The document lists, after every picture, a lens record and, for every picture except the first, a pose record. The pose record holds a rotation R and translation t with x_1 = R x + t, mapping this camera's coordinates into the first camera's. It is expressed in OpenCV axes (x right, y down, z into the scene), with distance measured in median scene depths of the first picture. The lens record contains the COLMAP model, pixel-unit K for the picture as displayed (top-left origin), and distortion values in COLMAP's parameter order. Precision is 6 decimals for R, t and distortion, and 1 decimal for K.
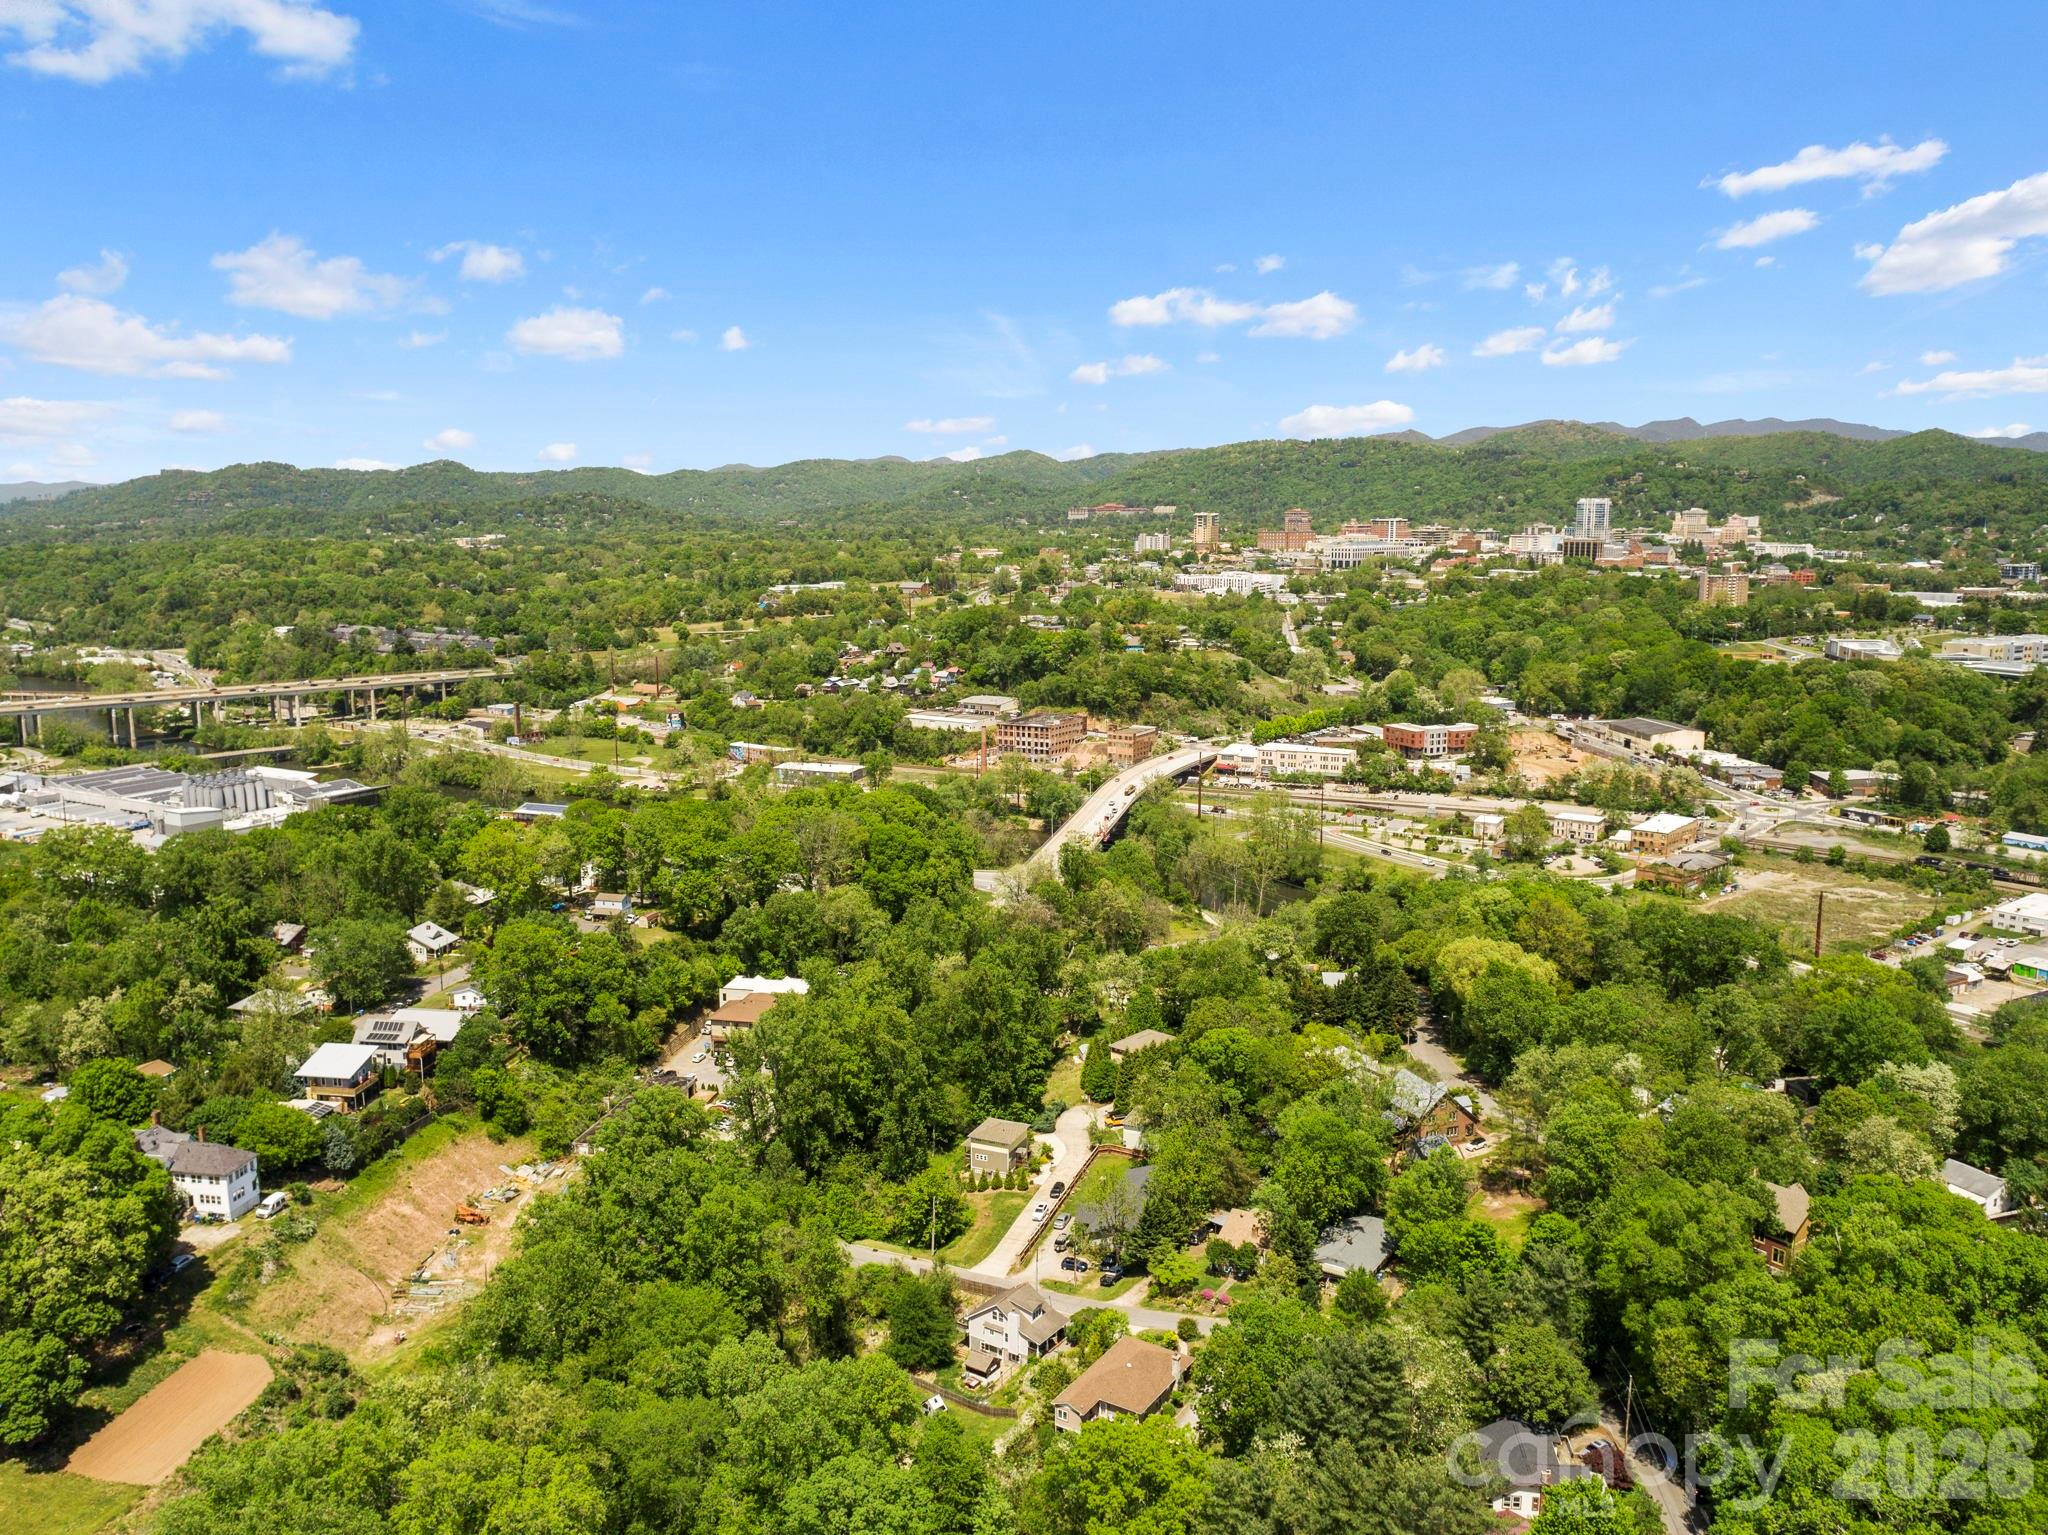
lens RADIAL K [[1555.0, 0, 1018.5], [0, 1555.0, 770.9], [0, 0, 1]] dist [-0.024890, 0.016333]
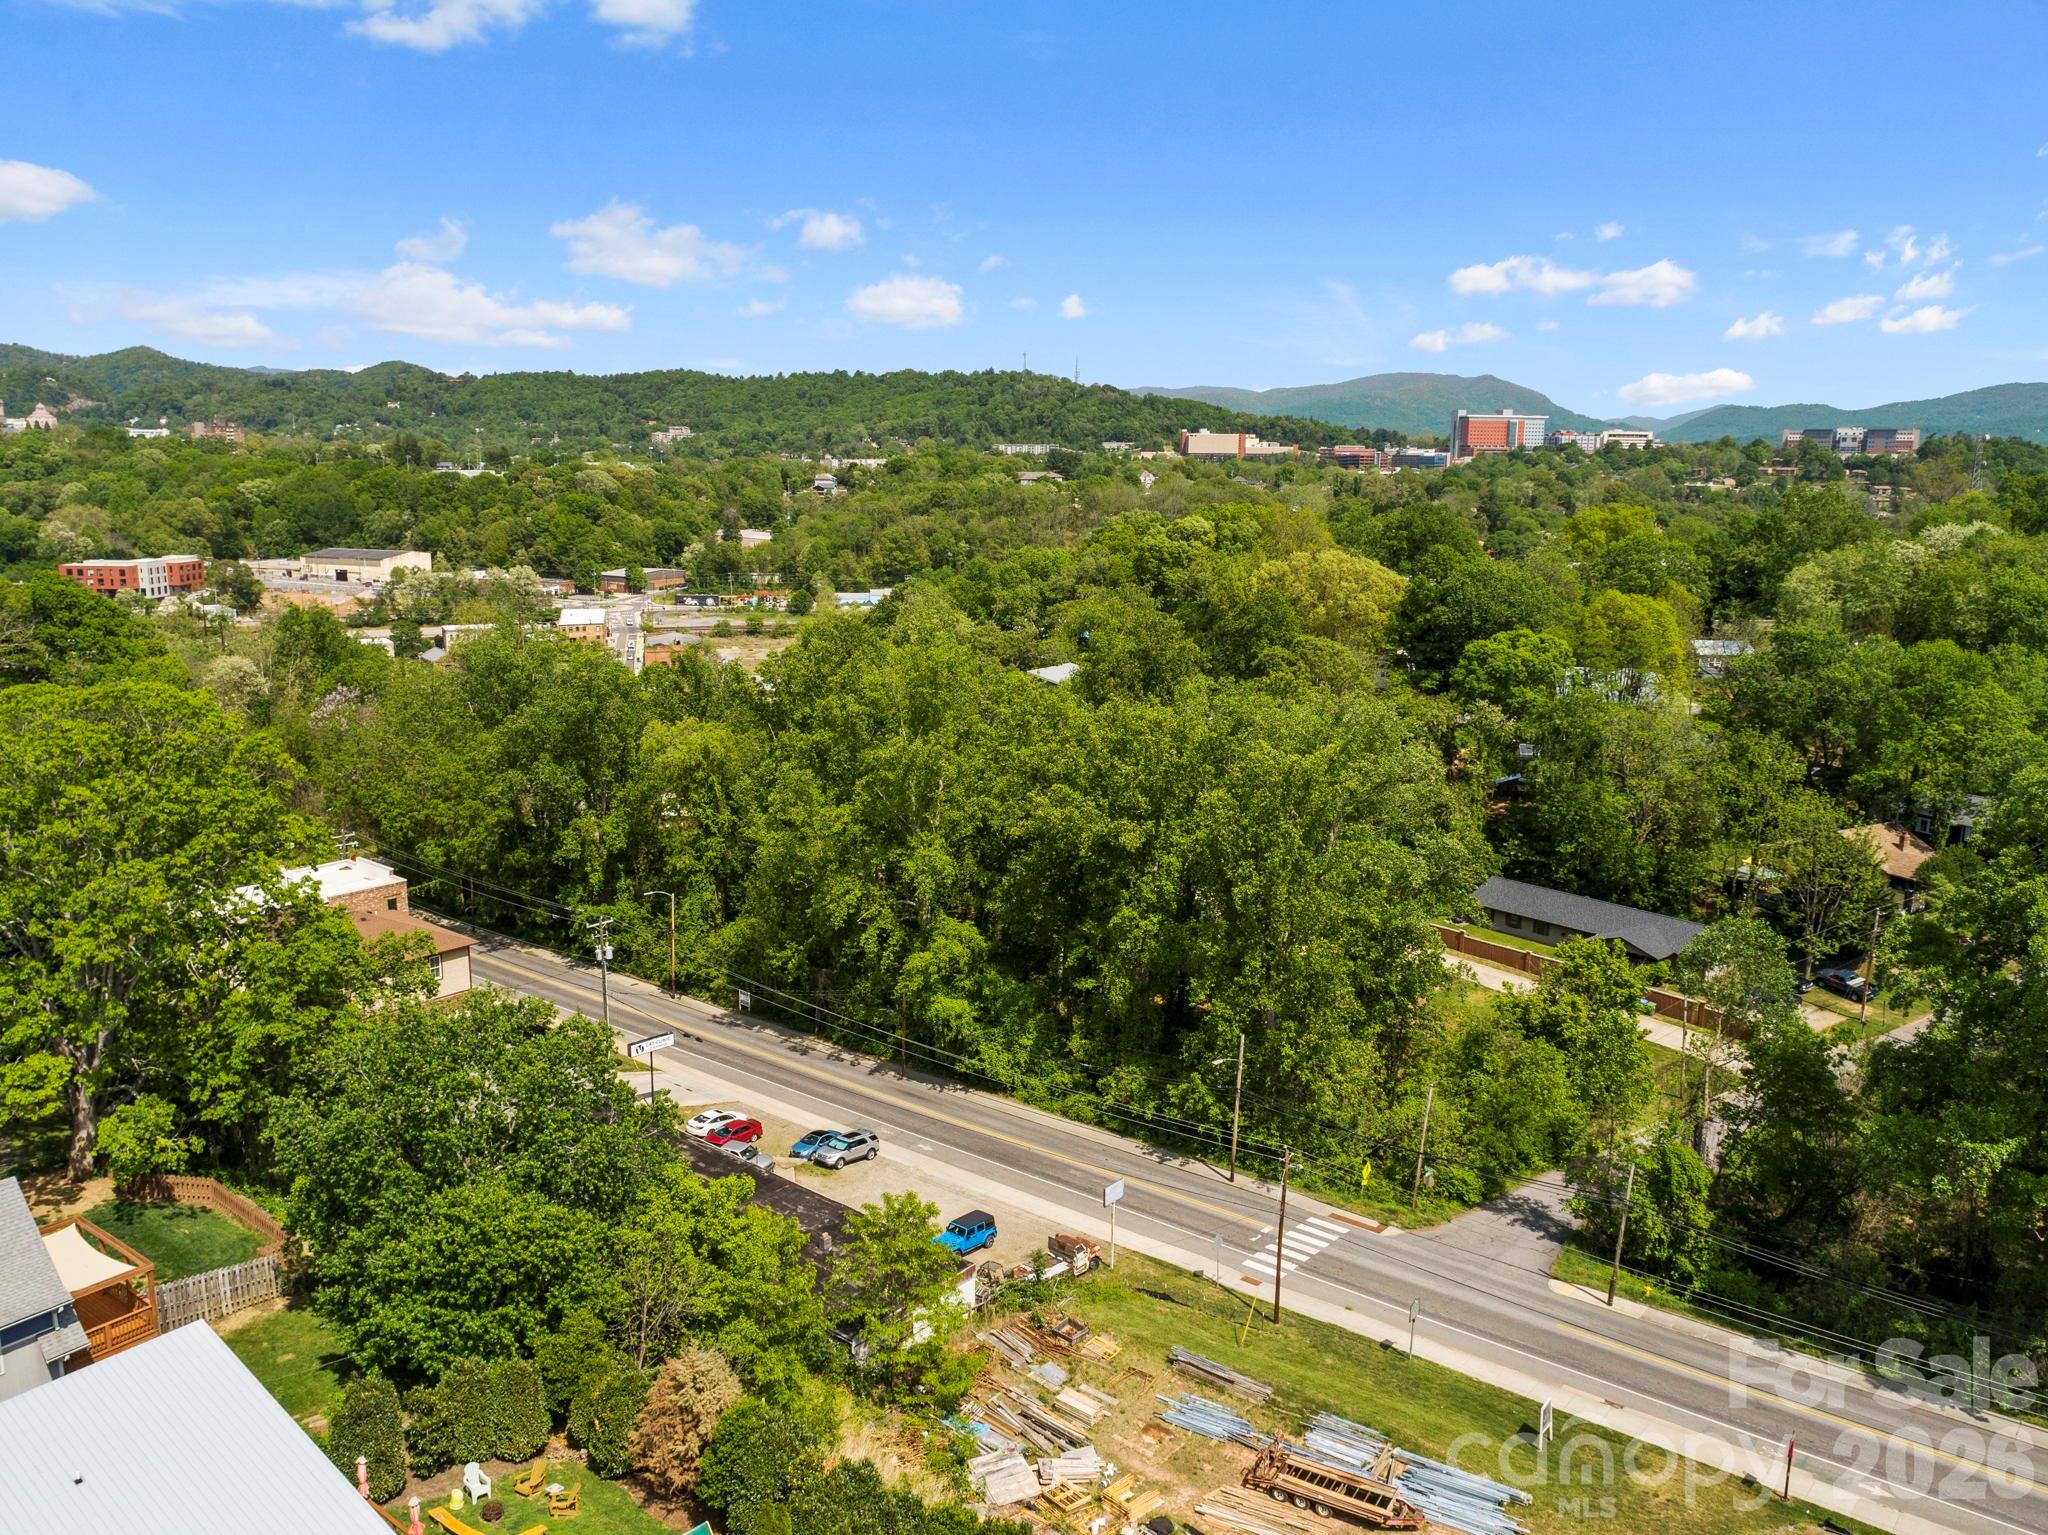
lens RADIAL K [[1555.0, 0, 1021.7], [0, 1555.0, 759.7], [0, 0, 1]] dist [-0.024890, 0.016333]
pose [[0.475125, -0.163204, 0.864651, -0.162325], [0.139040, 0.984228, 0.109373, 0.038222], [-0.868864, 0.068255, 0.490323, 0.276586]]
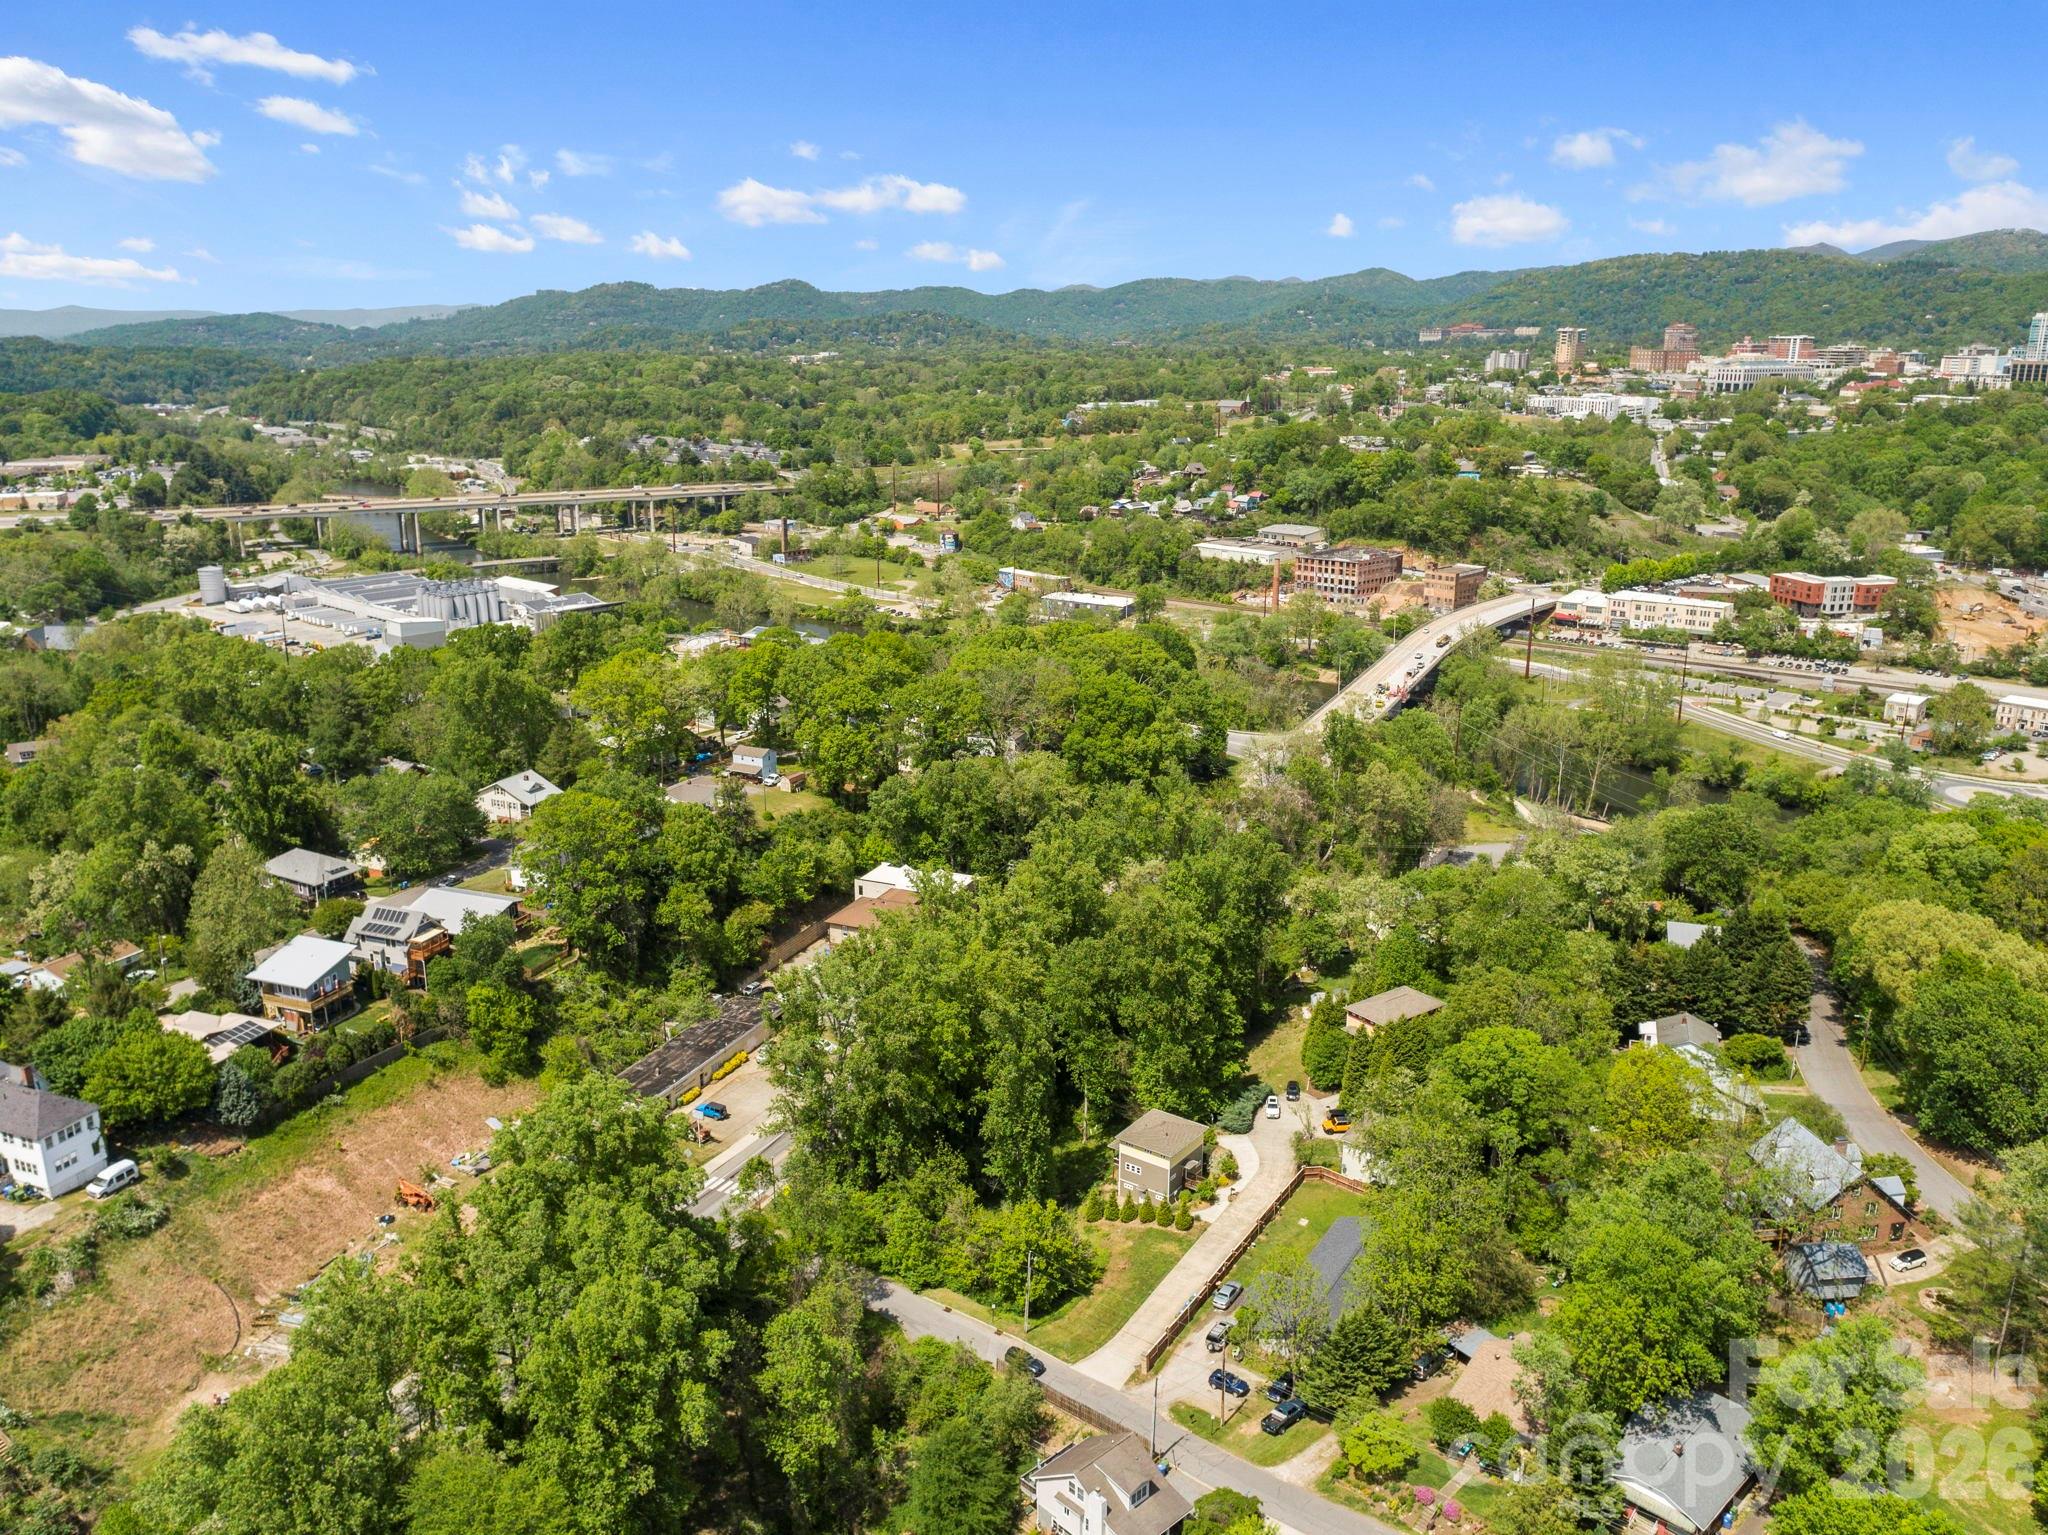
lens RADIAL K [[1555.0, 0, 1021.6], [0, 1555.0, 763.4], [0, 0, 1]] dist [-0.024890, 0.016333]
pose [[0.977172, 0.059618, -0.203915, 0.019668], [-0.038284, 0.993520, 0.107016, -0.002321], [0.208974, -0.096766, 0.973122, 0.107071]]
